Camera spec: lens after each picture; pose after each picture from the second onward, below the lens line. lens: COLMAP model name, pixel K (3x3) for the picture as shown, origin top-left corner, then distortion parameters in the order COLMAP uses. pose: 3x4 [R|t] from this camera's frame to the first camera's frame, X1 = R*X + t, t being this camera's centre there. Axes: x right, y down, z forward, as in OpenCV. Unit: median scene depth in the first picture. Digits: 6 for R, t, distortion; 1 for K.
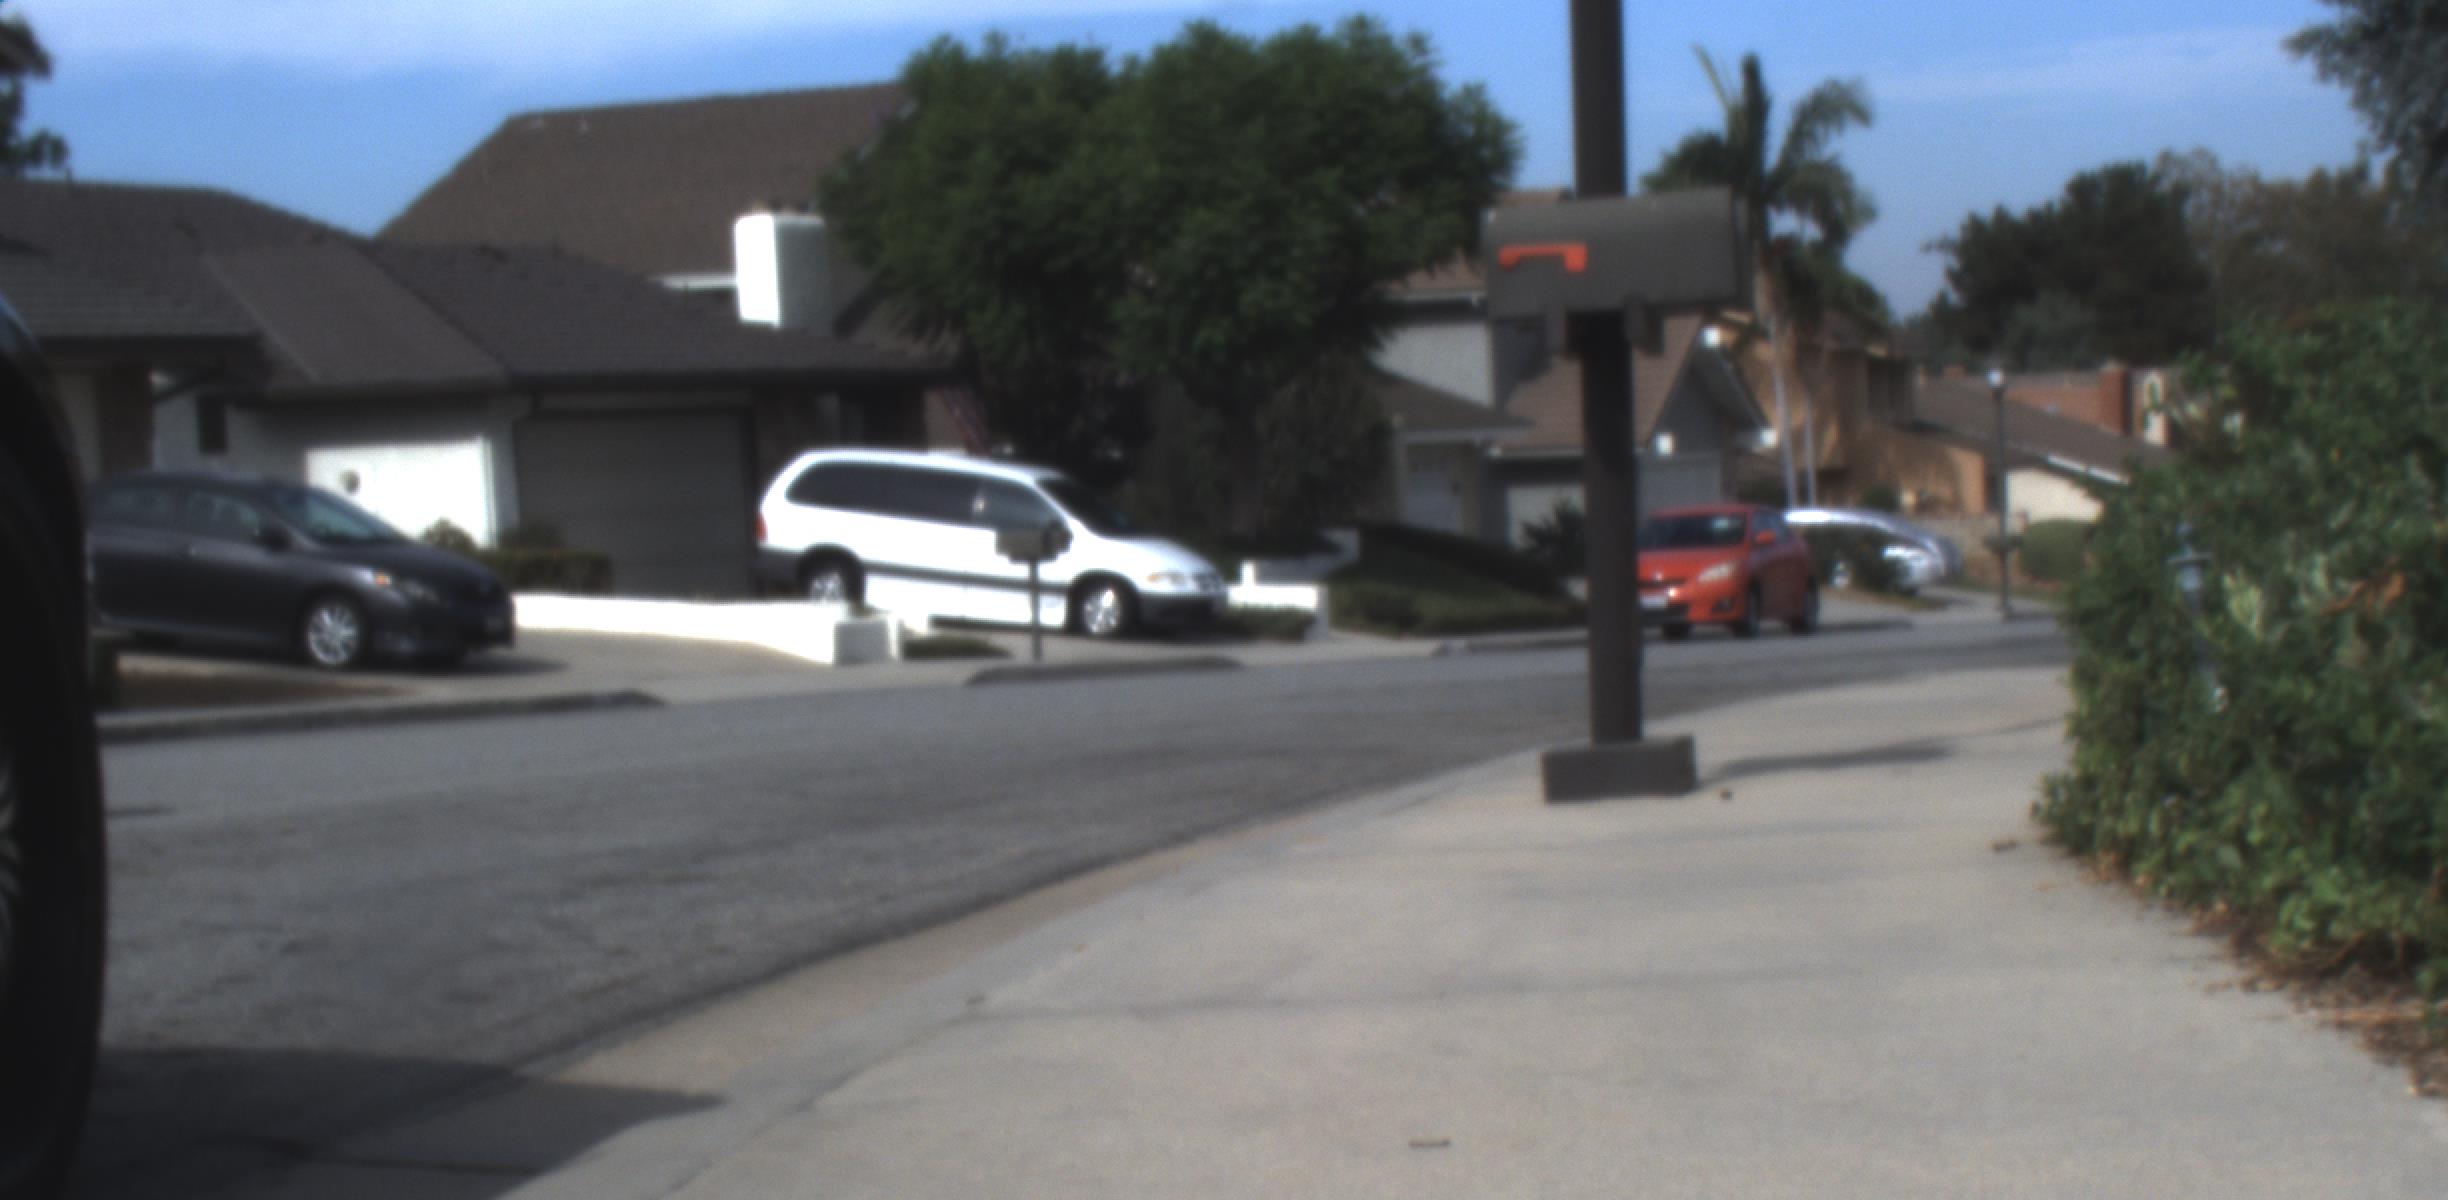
lens RADIAL K [[4852.9, 0, 1292.8], [0, 4852.9, 1026.7], [0, 0, 1]] dist [-0.181602, 0.923558]
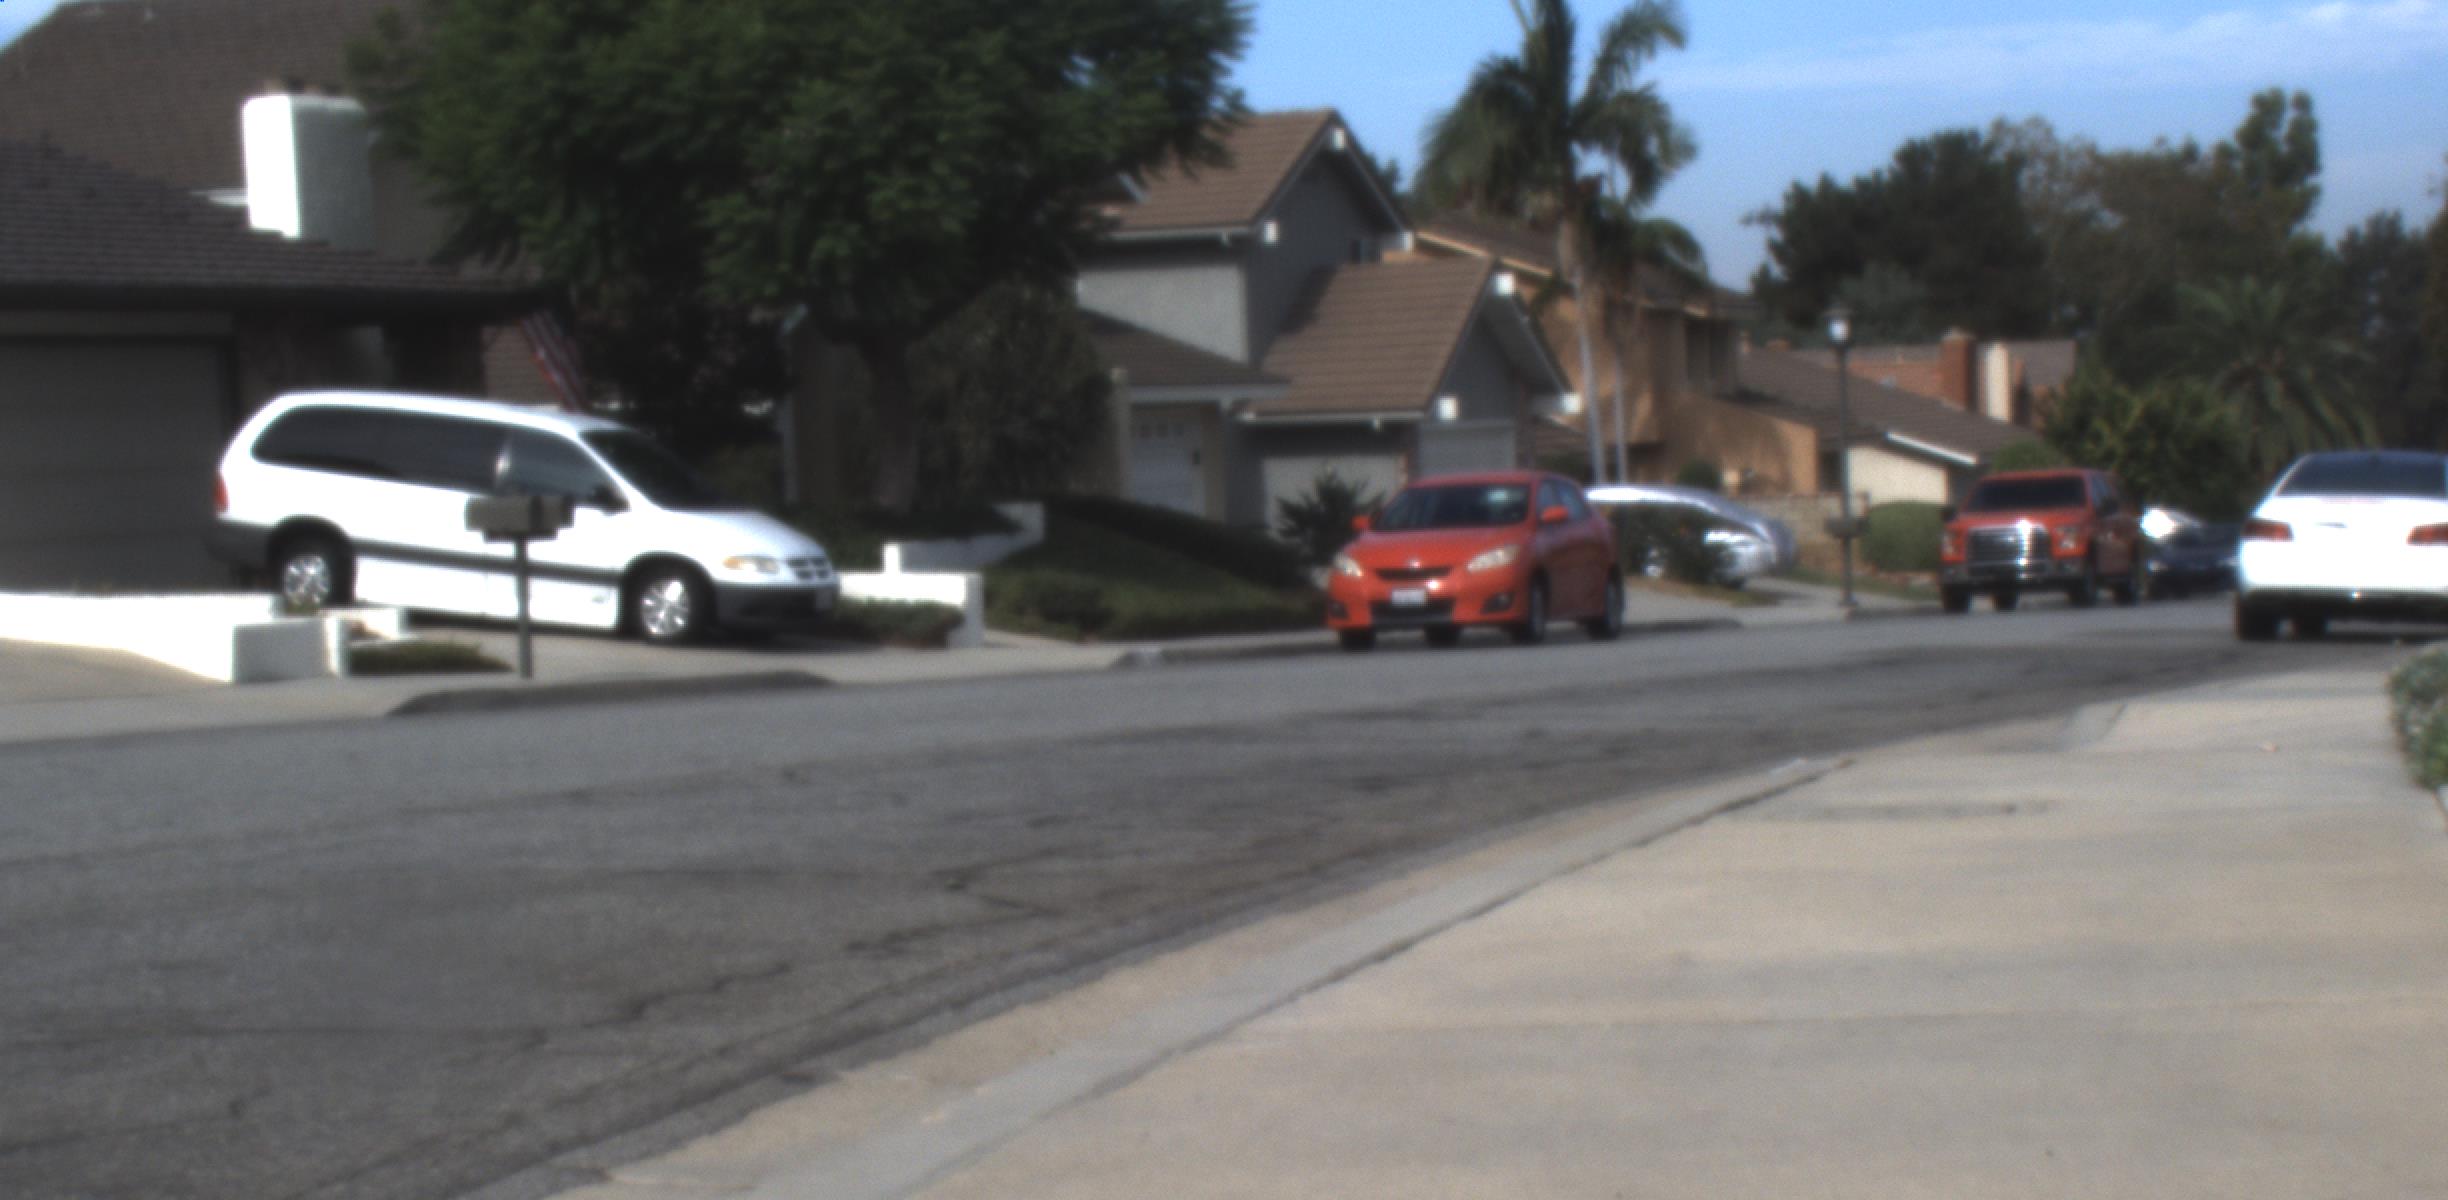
lens RADIAL K [[4852.9, 0, 1292.8], [0, 4852.9, 1026.7], [0, 0, 1]] dist [-0.181602, 0.923558]
pose [[0.999274, 0.002303, 0.038035, 0.025743], [-0.002403, 0.999994, 0.002580, -0.020455], [-0.038029, -0.002669, 0.999273, 0.221116]]
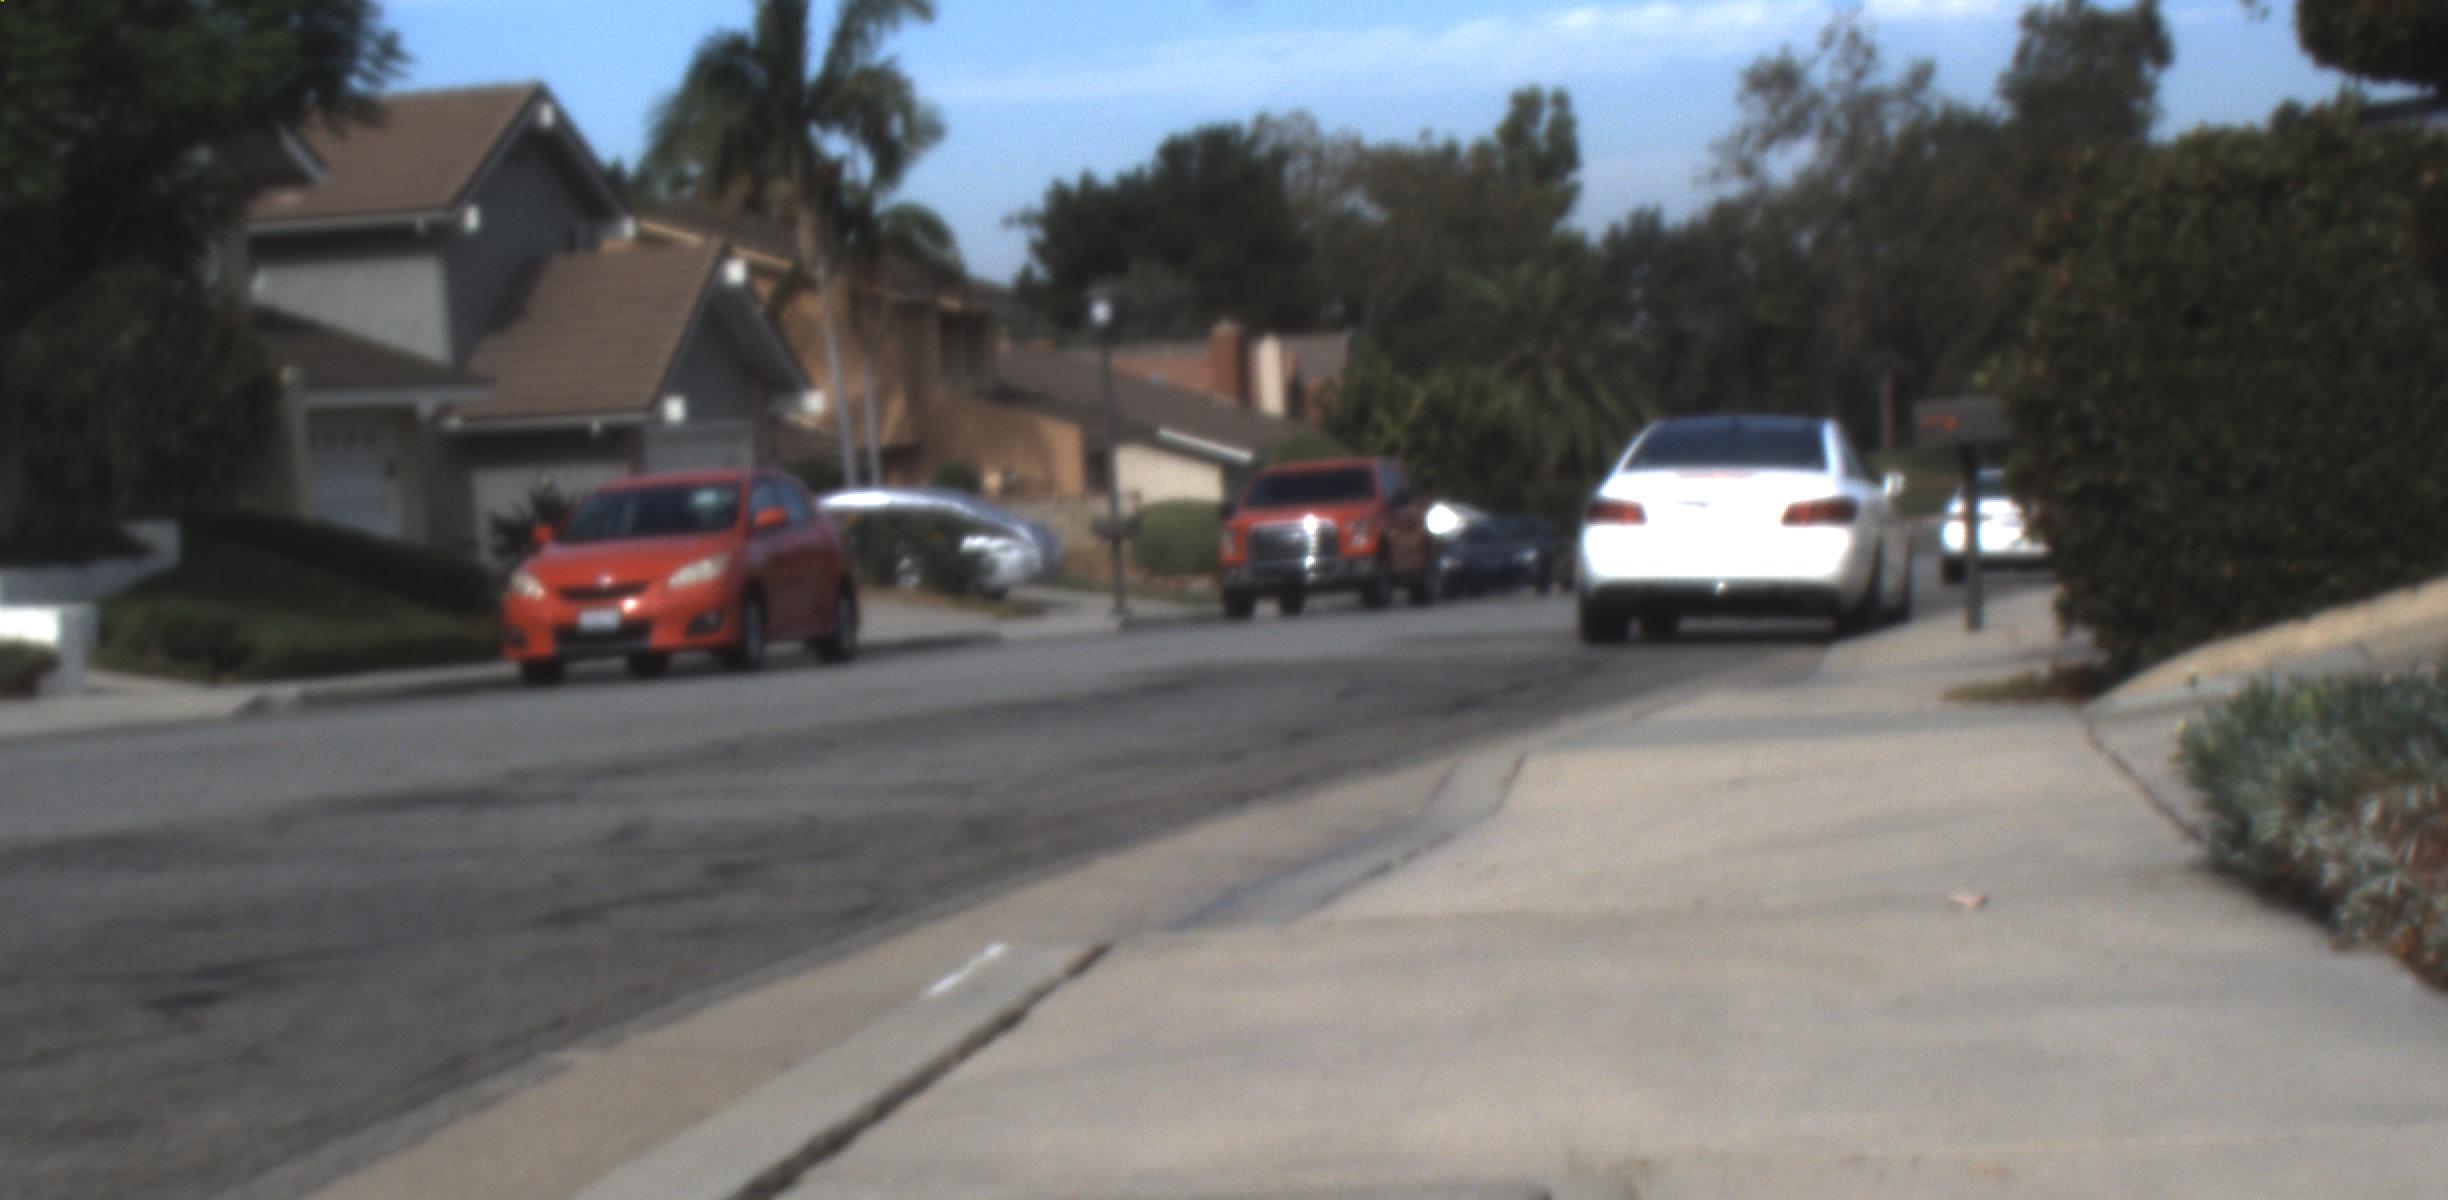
lens RADIAL K [[4852.9, 0, 1292.8], [0, 4852.9, 1026.7], [0, 0, 1]] dist [-0.181602, 0.923558]
pose [[0.982558, -0.033924, 0.182836, 0.043346], [0.034098, 0.999416, 0.002192, -0.029988], [-0.182804, 0.004081, 0.983141, 0.329980]]
